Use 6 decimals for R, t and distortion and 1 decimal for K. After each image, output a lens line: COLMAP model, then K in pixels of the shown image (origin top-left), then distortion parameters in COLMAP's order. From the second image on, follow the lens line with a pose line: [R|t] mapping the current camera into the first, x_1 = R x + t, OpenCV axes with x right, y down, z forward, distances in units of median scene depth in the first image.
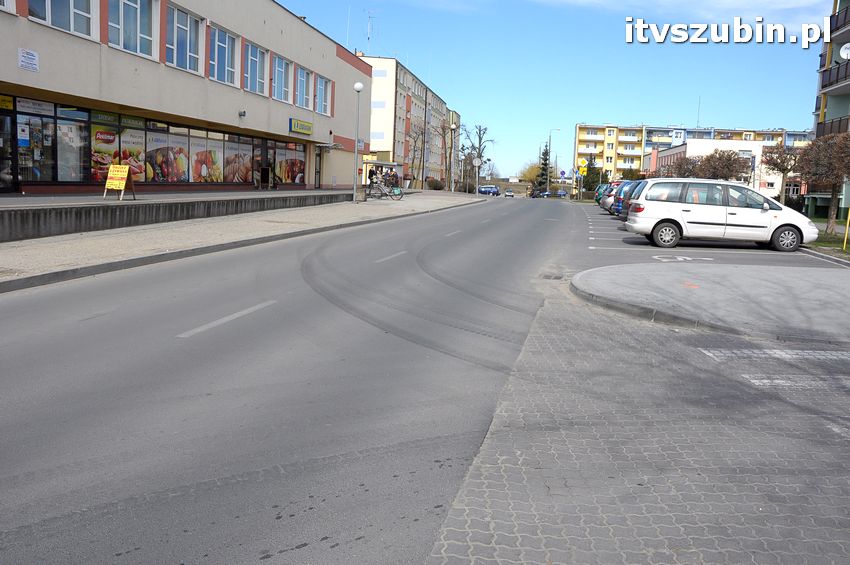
lens RADIAL K [[685.7, 0, 424.4], [0, 685.7, 282.9], [0, 0, 1]] dist [-0.130306, 0.098296]
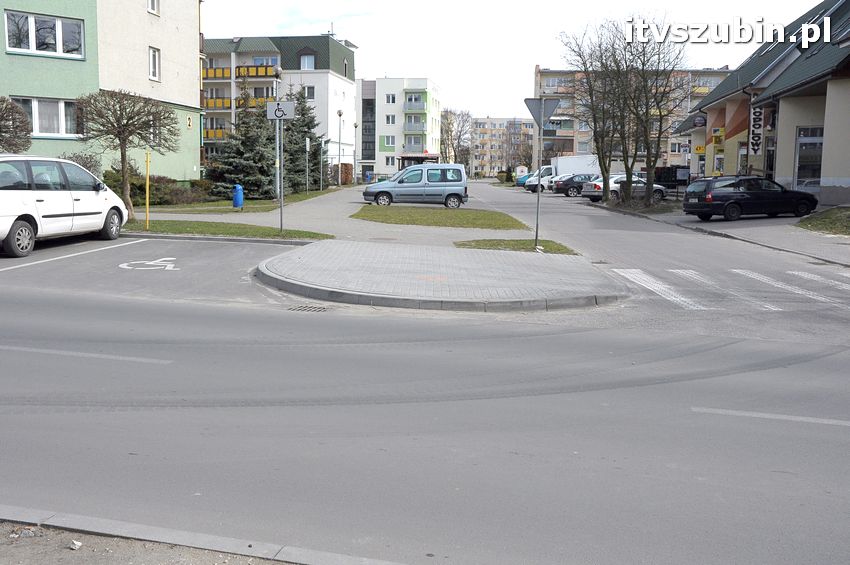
lens RADIAL K [[806.4, 0, 424.0], [0, 806.4, 281.5], [0, 0, 1]] dist [-0.006416, 0.000000]
pose [[0.030583, -0.168383, 0.985247, -0.418995], [0.130565, 0.977935, 0.163081, -0.102855], [-0.990968, 0.123651, 0.051893, 0.533255]]
